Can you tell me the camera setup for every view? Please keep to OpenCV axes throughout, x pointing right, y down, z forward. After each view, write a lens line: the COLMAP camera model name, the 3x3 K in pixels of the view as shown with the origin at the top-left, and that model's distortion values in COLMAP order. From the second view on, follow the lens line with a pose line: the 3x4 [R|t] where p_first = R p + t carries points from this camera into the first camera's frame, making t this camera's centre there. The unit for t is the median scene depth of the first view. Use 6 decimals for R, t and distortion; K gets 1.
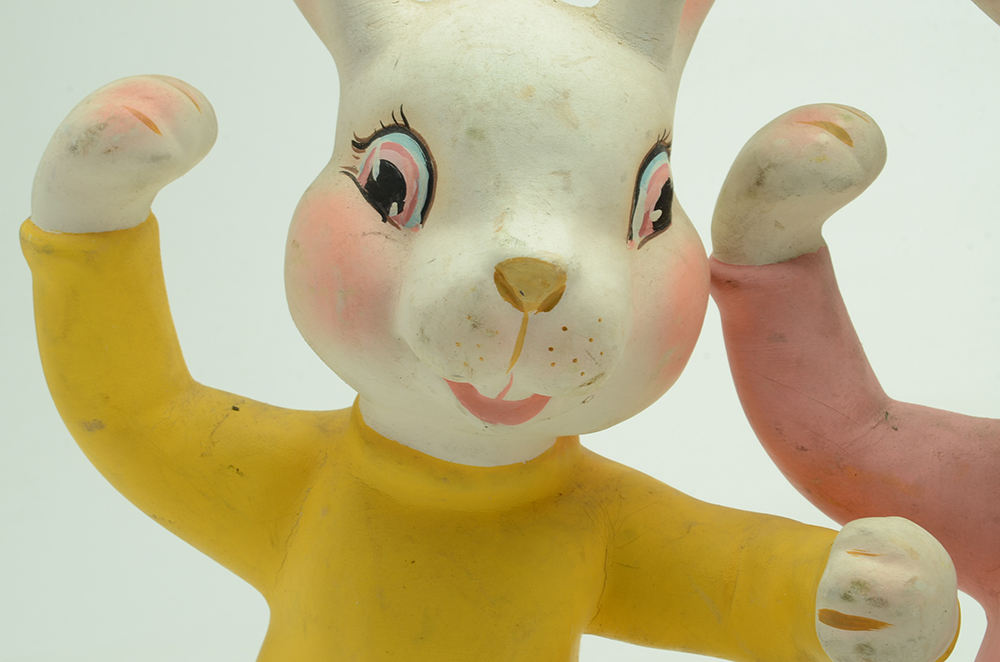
lens RADIAL K [[2280.2, 0, 500.0], [0, 2280.2, 331.0], [0, 0, 1]] dist [0.074082, 0.042566]
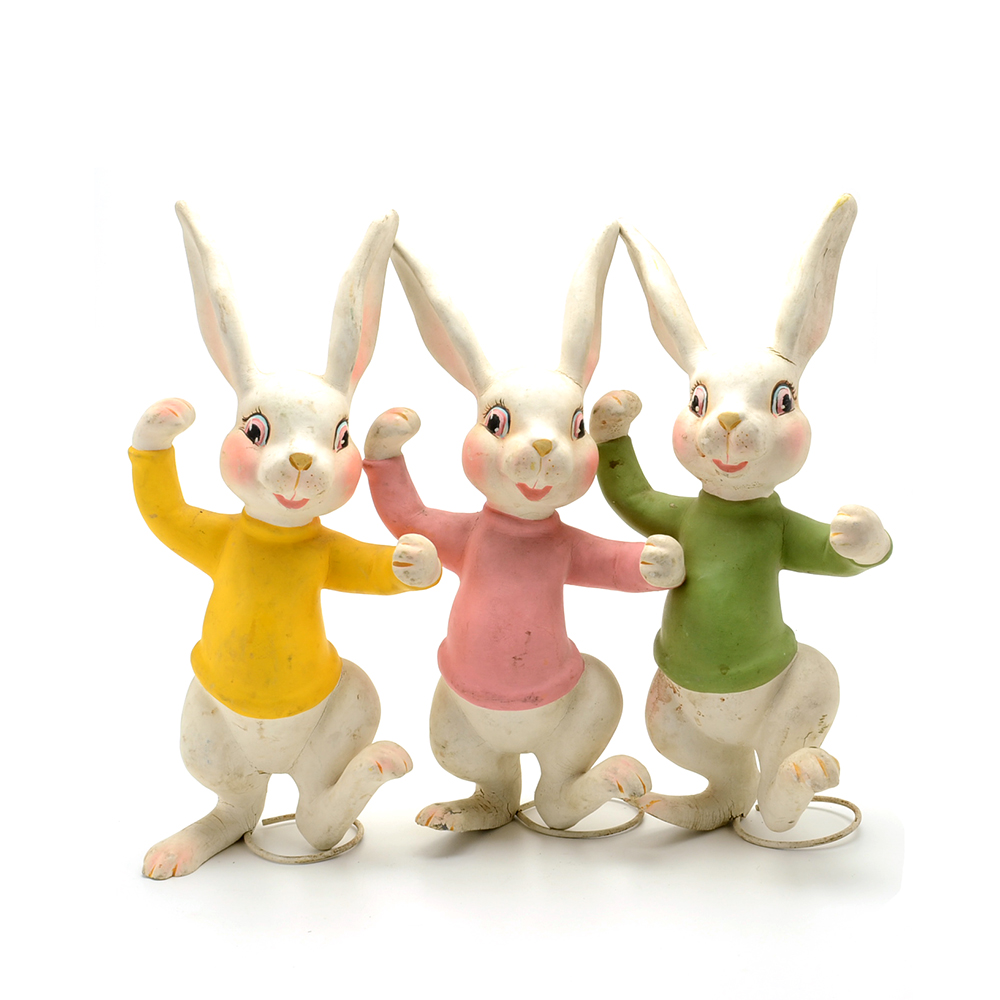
lens RADIAL K [[1503.8, 0, 551.3], [0, 1503.8, 499.9], [0, 0, 1]] dist [-0.044839, -0.044890]
pose [[0.987547, -0.009967, 0.157008, 0.026583], [0.019613, 0.998005, -0.060006, 0.151700], [-0.156097, 0.062338, 0.985773, -1.021134]]
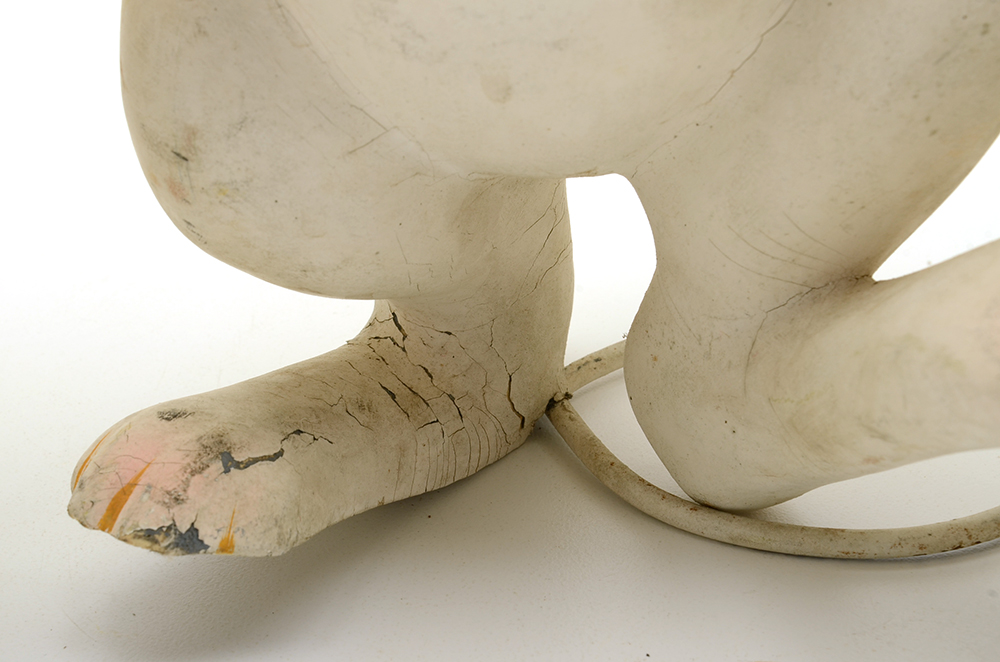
lens RADIAL K [[2280.2, 0, 500.0], [0, 2280.2, 331.0], [0, 0, 1]] dist [0.074082, 0.042566]
pose [[0.996129, -0.036962, 0.079761, 0.236151], [0.015606, 0.967253, 0.253333, 0.250445], [-0.086513, -0.251108, 0.964085, 0.417046]]
